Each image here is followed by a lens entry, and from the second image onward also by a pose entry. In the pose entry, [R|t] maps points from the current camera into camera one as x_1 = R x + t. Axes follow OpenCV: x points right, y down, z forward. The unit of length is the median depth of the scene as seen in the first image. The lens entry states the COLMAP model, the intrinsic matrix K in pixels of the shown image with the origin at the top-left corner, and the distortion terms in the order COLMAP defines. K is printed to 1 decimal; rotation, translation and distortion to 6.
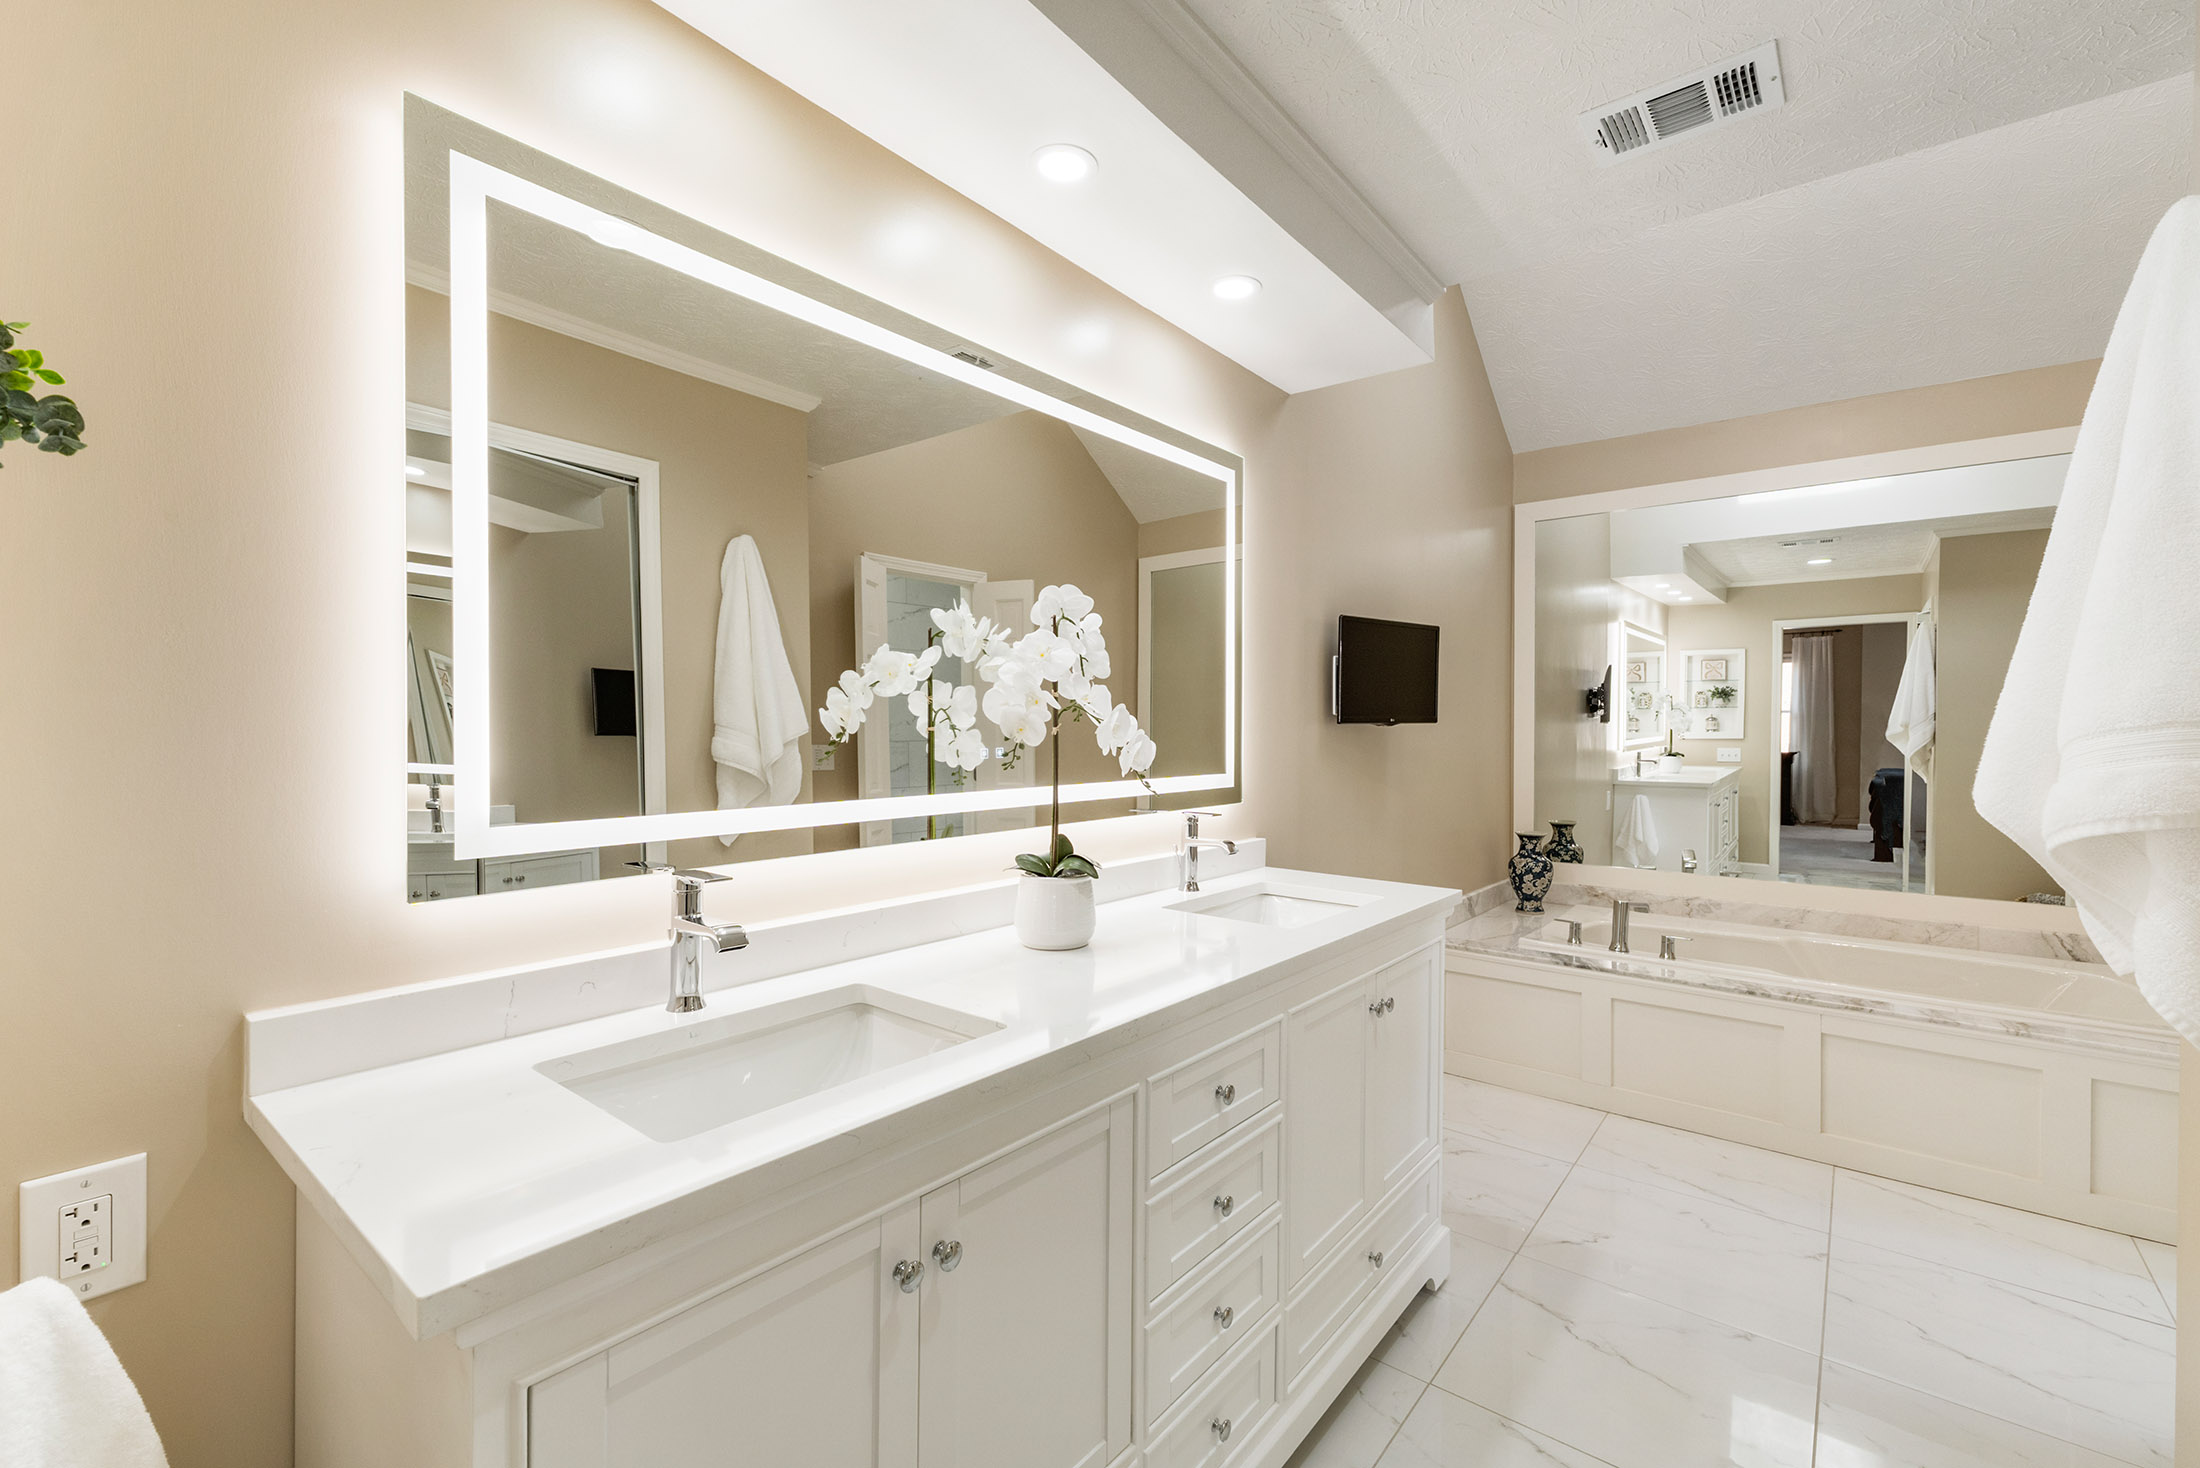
lens RADIAL K [[938.5, 0, 1108.7], [0, 938.5, 734.9], [0, 0, 1]] dist [0.005560, -0.000531]
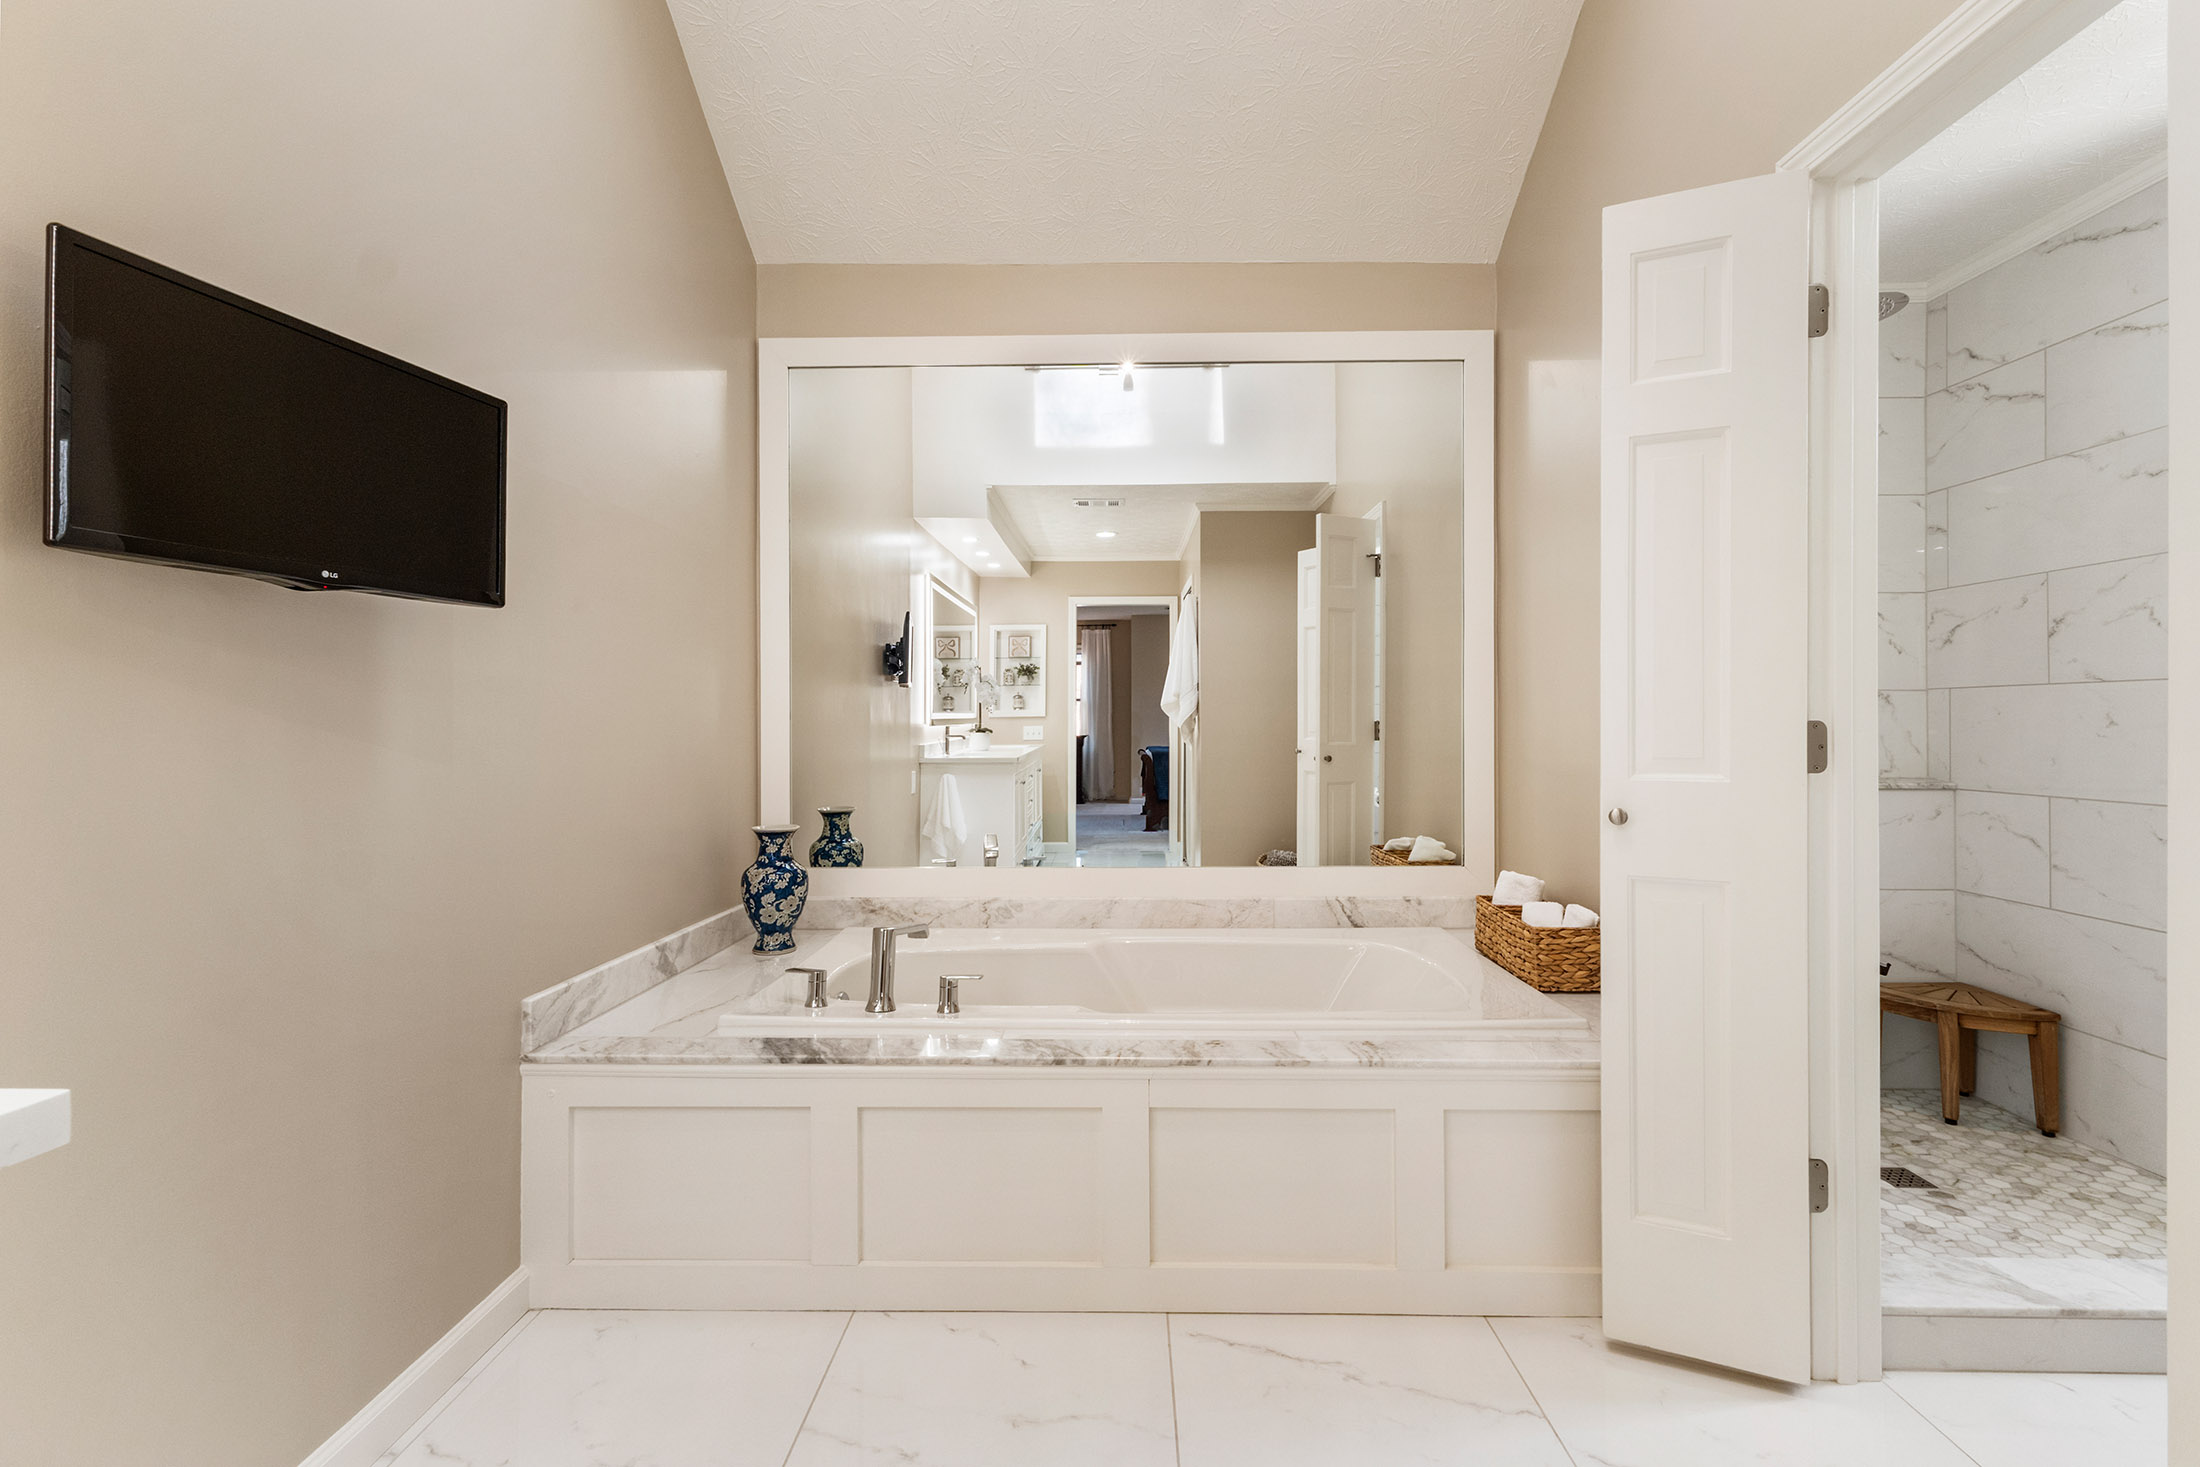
lens RADIAL K [[938.5, 0, 1107.3], [0, 938.5, 715.7], [0, 0, 1]] dist [0.005560, -0.000531]
pose [[0.790339, 0.001496, 0.612669, 0.324467], [0.012028, 0.999766, -0.017957, 0.057651], [-0.612552, 0.021561, 0.790136, 0.481172]]
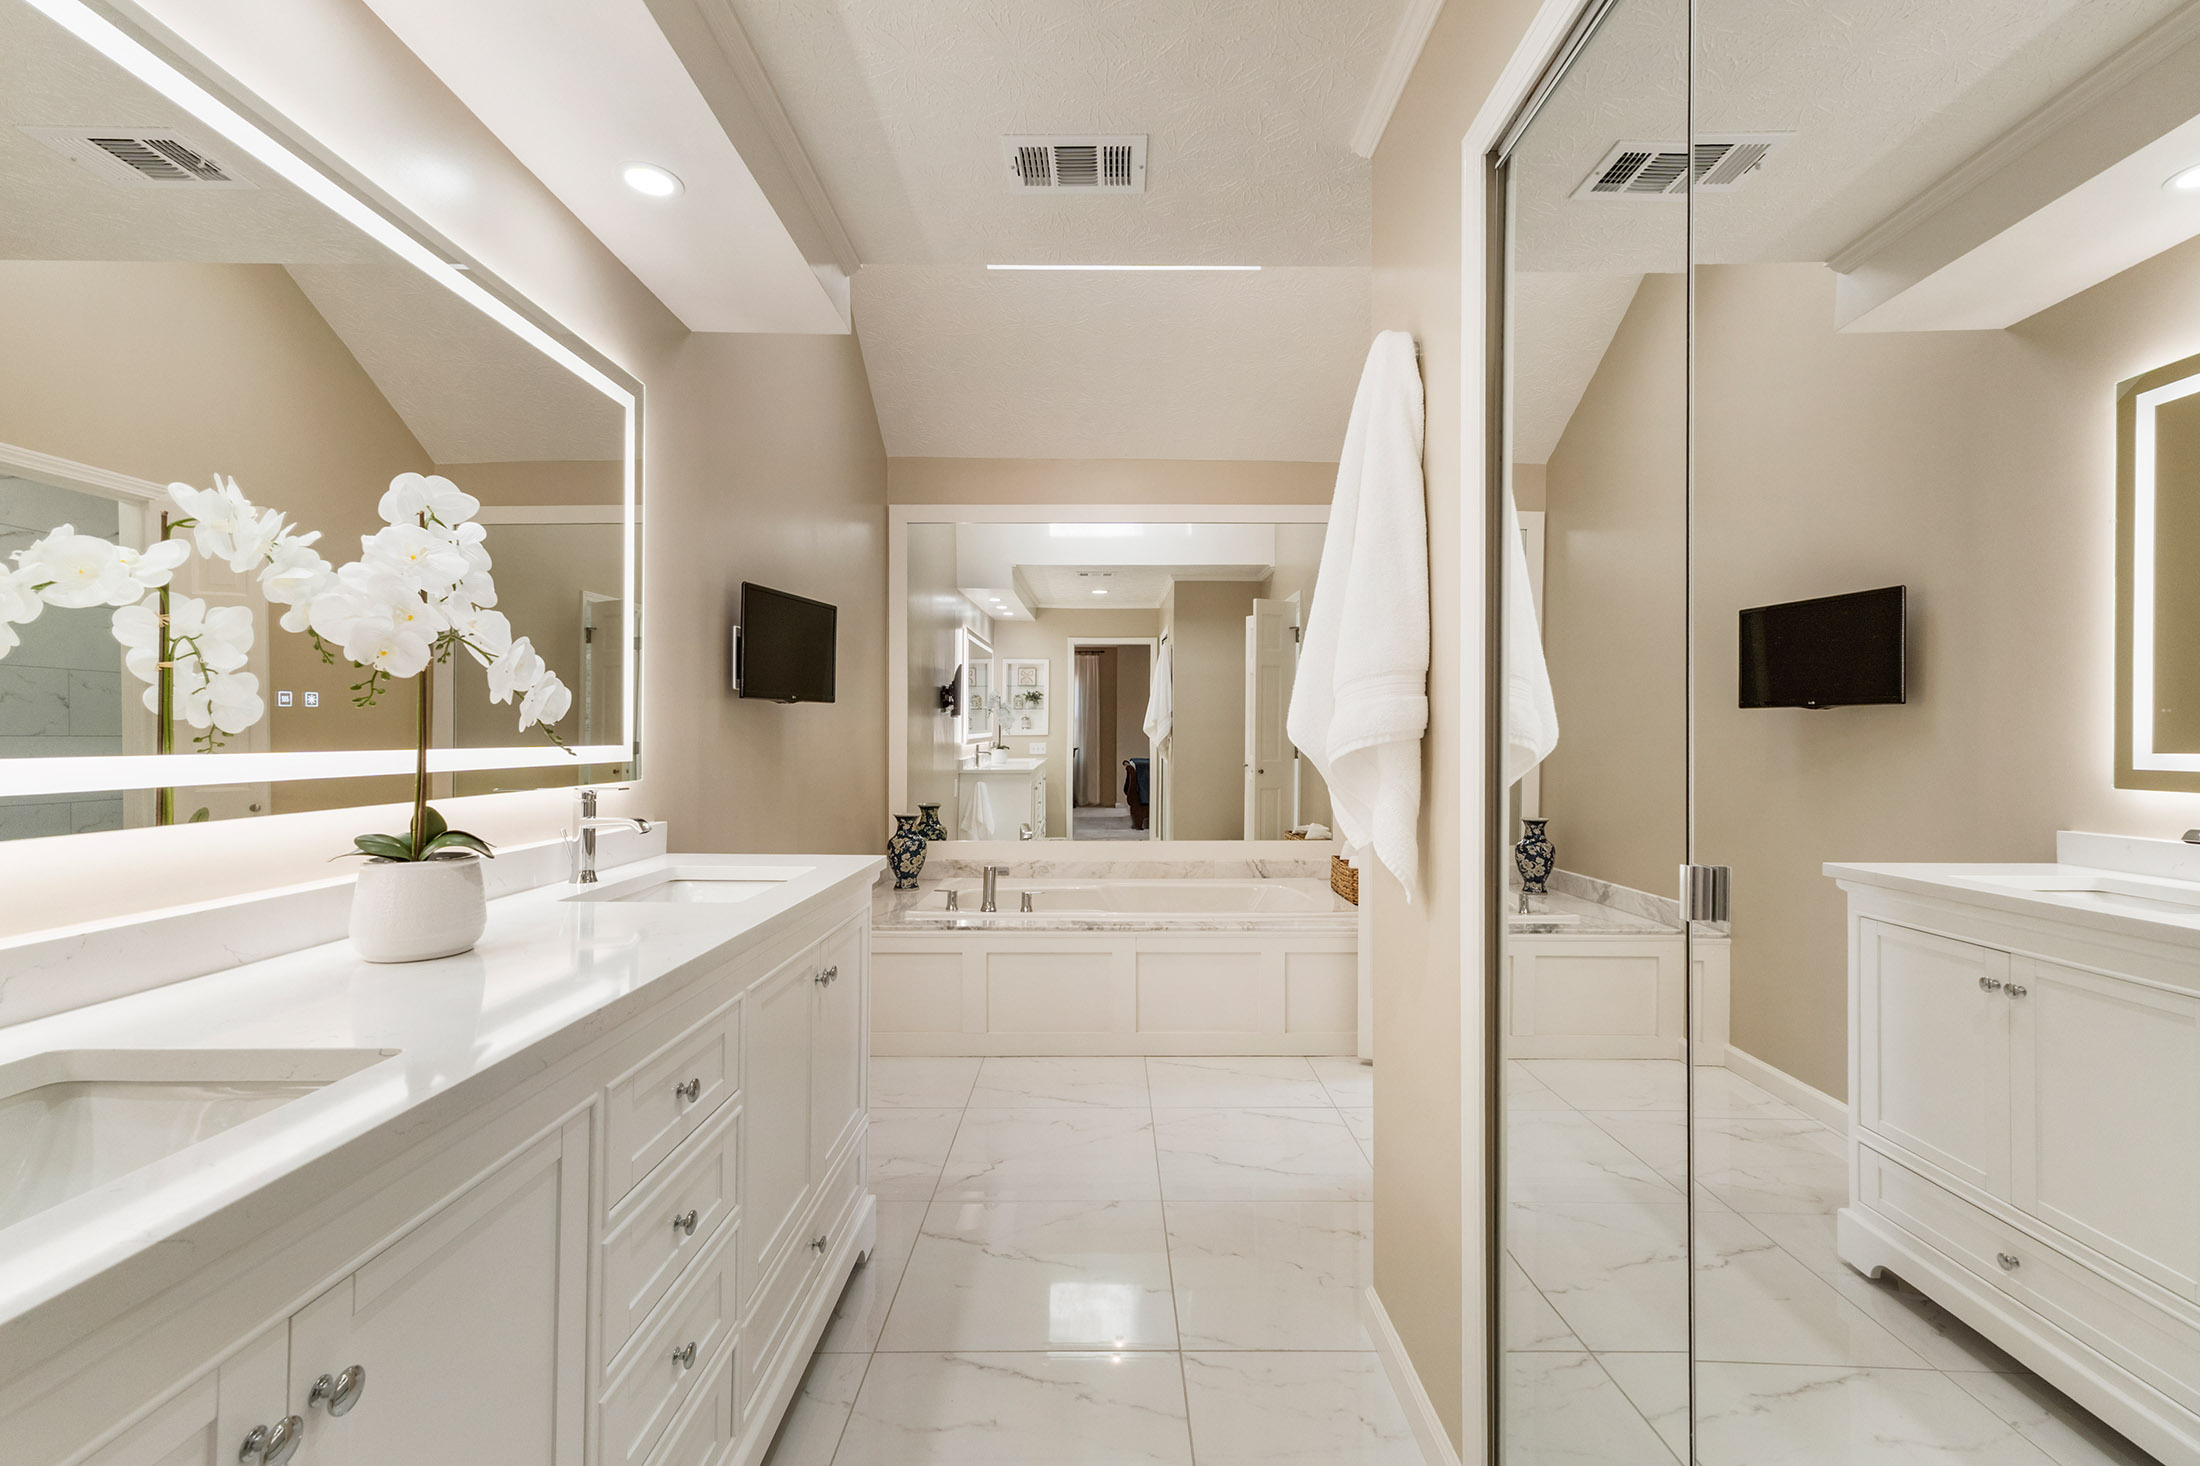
lens RADIAL K [[938.5, 0, 1112.5], [0, 938.5, 724.6], [0, 0, 1]] dist [0.005560, -0.000531]
pose [[0.775171, 0.004266, 0.631738, -0.056838], [0.008289, 0.999822, -0.016923, 0.032222], [-0.631698, 0.018354, 0.774998, 0.042510]]
